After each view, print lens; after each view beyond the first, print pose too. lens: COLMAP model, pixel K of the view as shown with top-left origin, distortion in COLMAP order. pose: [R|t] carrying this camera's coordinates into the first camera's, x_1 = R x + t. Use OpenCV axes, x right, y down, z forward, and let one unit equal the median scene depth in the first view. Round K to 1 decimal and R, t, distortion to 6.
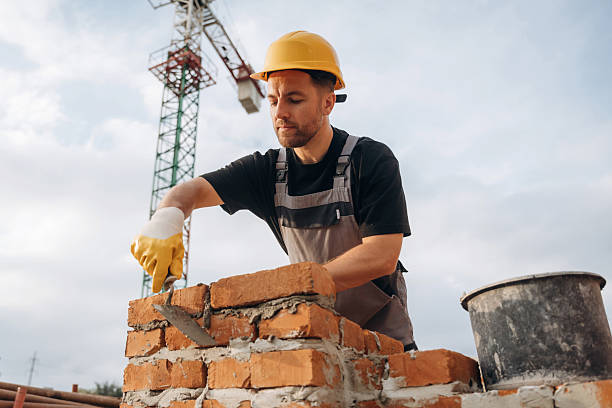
lens RADIAL K [[466.6, 0, 284.1], [0, 466.6, 222.9], [0, 0, 1]] dist [-0.042385, 0.003589]
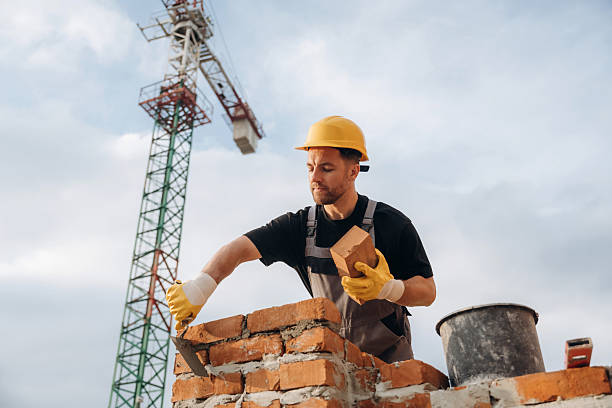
lens RADIAL K [[554.3, 0, 313.1], [0, 554.3, 204.3], [0, 0, 1]] dist [-0.002911, -0.000790]
pose [[0.996876, 0.026382, 0.074453, -0.018876], [-0.017095, 0.992293, -0.122728, 0.002335], [-0.077117, 0.121072, 0.989644, -0.117134]]
